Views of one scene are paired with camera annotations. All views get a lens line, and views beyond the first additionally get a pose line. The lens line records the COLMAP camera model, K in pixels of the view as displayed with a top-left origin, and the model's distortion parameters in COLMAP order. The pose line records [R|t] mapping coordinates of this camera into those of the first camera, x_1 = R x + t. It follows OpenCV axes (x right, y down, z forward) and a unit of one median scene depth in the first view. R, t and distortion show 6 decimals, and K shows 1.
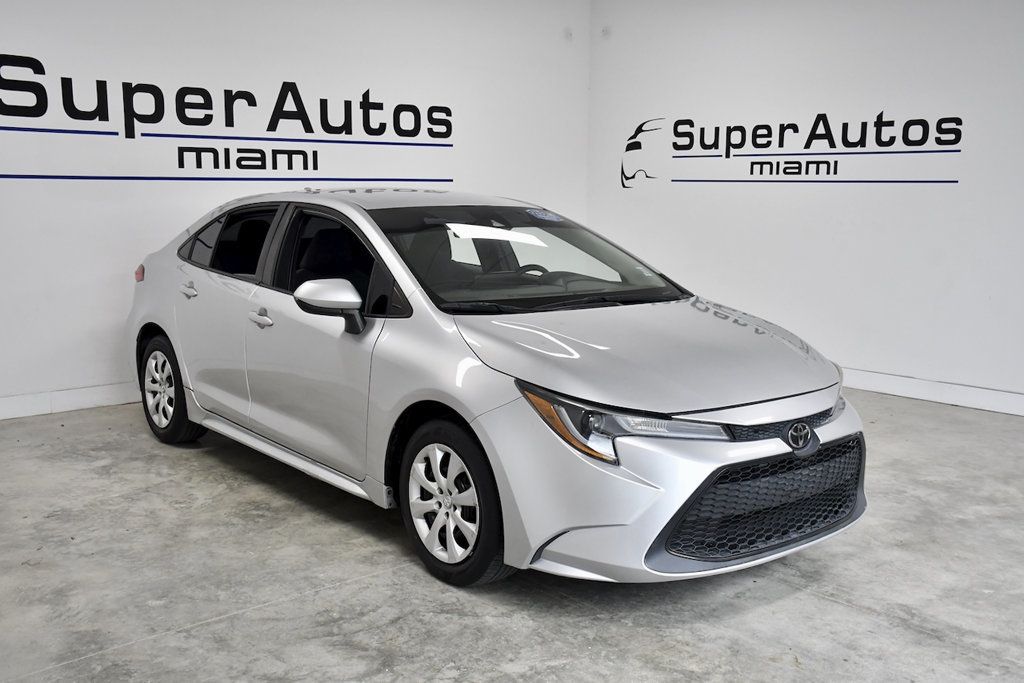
lens RADIAL K [[1019.1, 0, 512.0], [0, 1019.1, 341.5], [0, 0, 1]] dist [-0.064226, 0.208757]
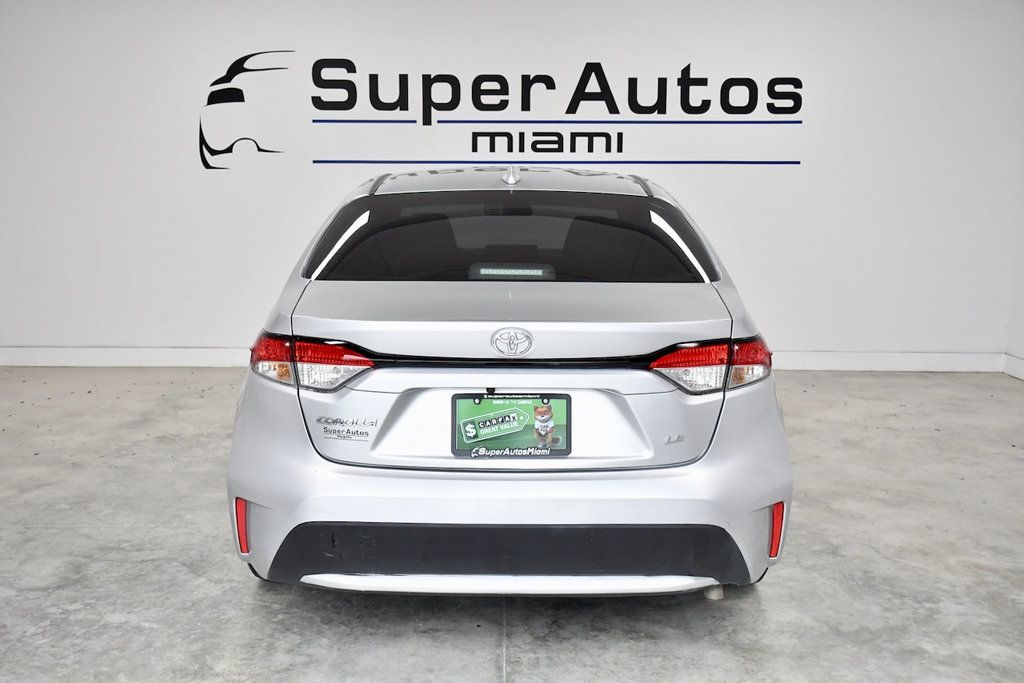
lens RADIAL K [[1082.1, 0, 512.0], [0, 1082.1, 341.5], [0, 0, 1]] dist [-0.012207, 0.158415]
pose [[0.762509, 0.096575, -0.639729, 0.459733], [-0.095623, 0.994759, 0.036196, -0.020475], [0.639872, 0.033574, 0.767748, 0.175046]]
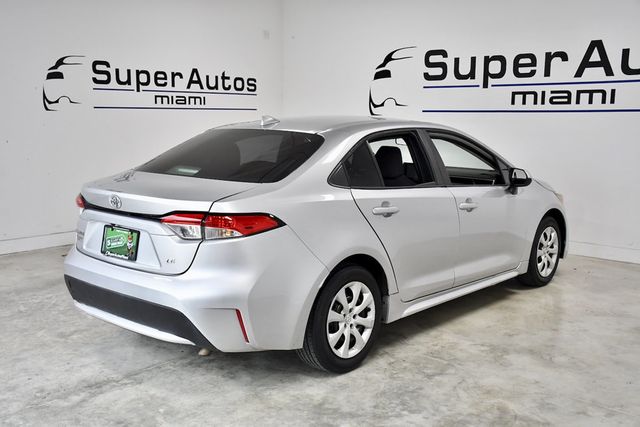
lens RADIAL K [[685.0, 0, 320.0], [0, 685.0, 213.5], [0, 0, 1]] dist [-0.064621, 0.334687]
pose [[0.145718, 0.138133, -0.979635, 0.749735], [-0.151615, 0.981626, 0.115861, -0.083521], [0.977640, 0.131644, 0.163984, 0.565197]]
